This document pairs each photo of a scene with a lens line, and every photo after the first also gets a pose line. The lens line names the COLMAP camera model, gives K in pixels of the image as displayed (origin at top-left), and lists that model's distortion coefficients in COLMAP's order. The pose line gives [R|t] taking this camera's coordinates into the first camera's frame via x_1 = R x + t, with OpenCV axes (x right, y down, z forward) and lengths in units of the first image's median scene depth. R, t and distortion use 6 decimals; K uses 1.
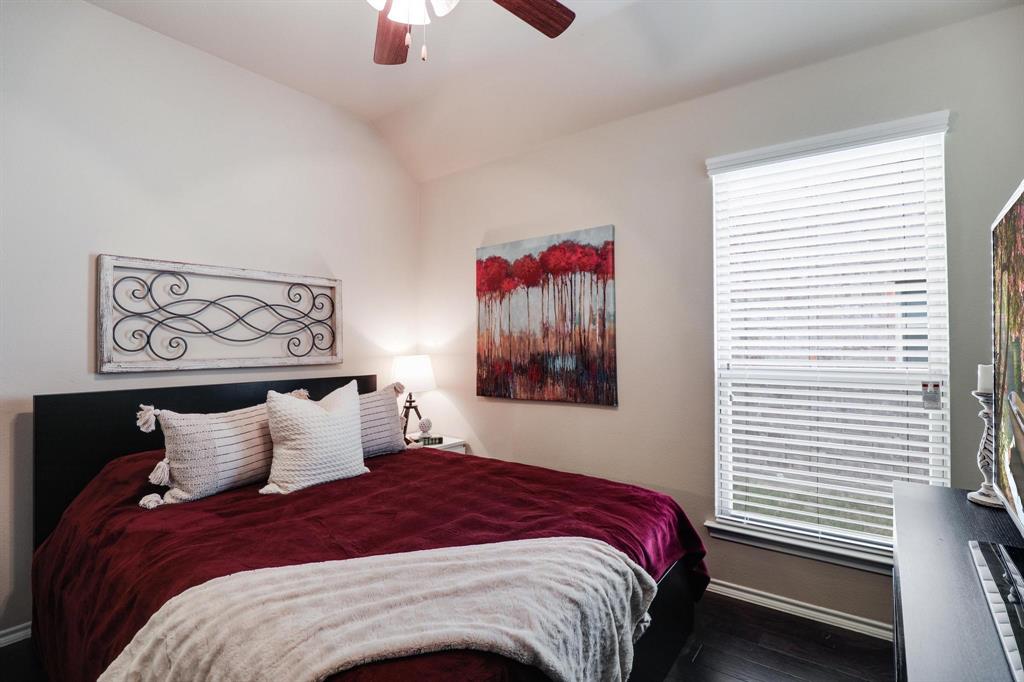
lens RADIAL K [[497.2, 0, 526.0], [0, 497.2, 342.8], [0, 0, 1]] dist [0.000159, 0.000503]
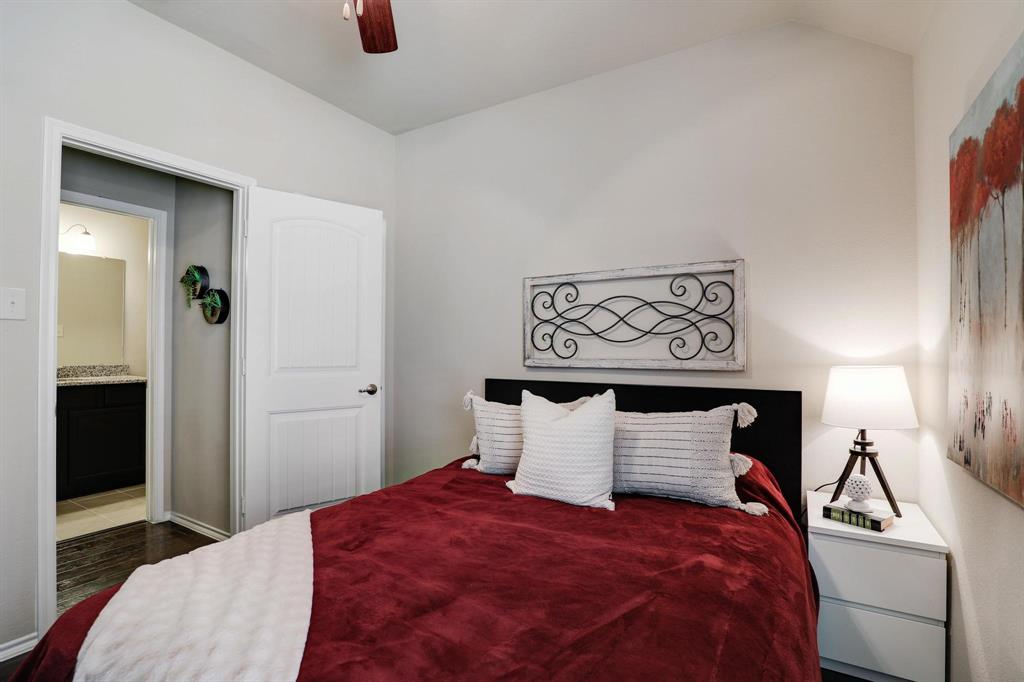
lens RADIAL K [[498.6, 0, 512.0], [0, 498.6, 341.0], [0, 0, 1]] dist [-0.000421, 0.000078]
pose [[0.083145, -0.008778, -0.996499, 0.403696], [0.000772, 0.999961, -0.008744, 0.003480], [0.996537, -0.000042, 0.083149, 0.702270]]
